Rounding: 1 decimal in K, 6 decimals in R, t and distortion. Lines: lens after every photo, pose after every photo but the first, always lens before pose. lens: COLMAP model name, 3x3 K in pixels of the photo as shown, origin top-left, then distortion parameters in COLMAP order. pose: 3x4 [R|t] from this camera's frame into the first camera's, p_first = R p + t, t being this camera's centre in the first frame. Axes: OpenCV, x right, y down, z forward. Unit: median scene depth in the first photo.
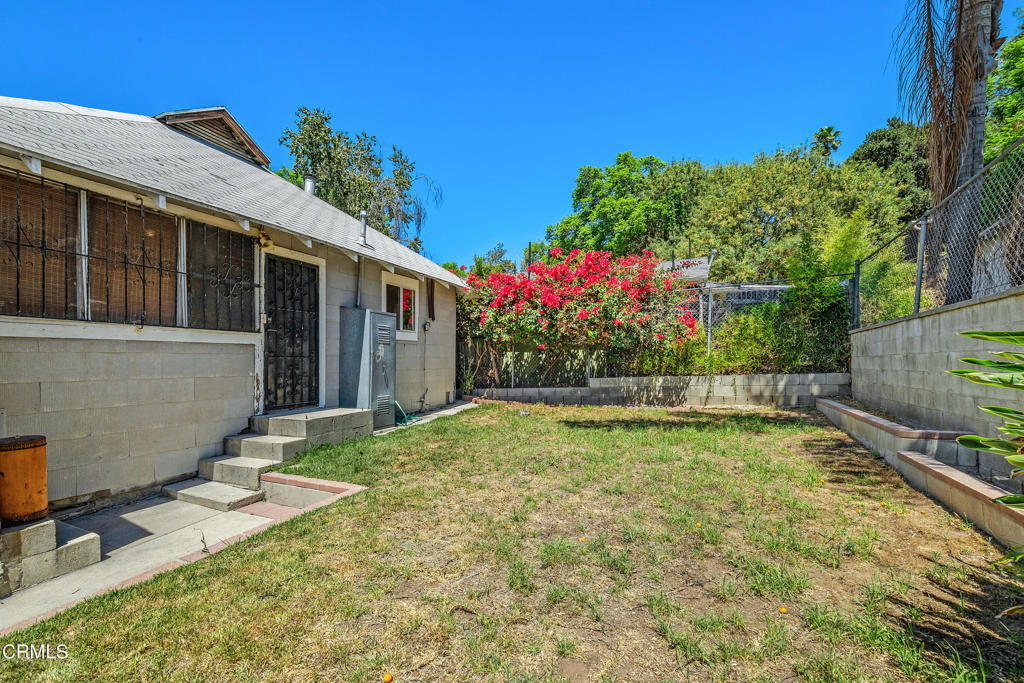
lens RADIAL K [[422.0, 0, 540.1], [0, 422.0, 357.3], [0, 0, 1]] dist [0.009695, 0.000226]
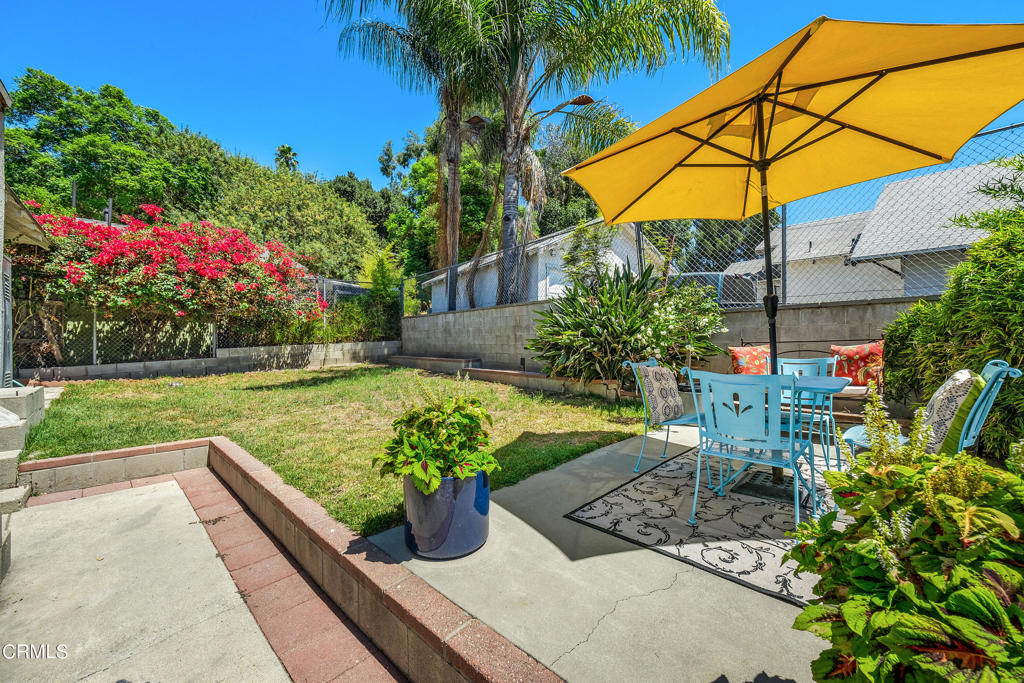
lens RADIAL K [[391.6, 0, 516.7], [0, 391.6, 341.5], [0, 0, 1]] dist [0.003017, -0.001130]
pose [[0.366730, -0.003653, 0.930320, -0.531062], [0.001152, 0.999993, 0.003473, 0.030757], [-0.930327, -0.000202, 0.366732, -0.036687]]
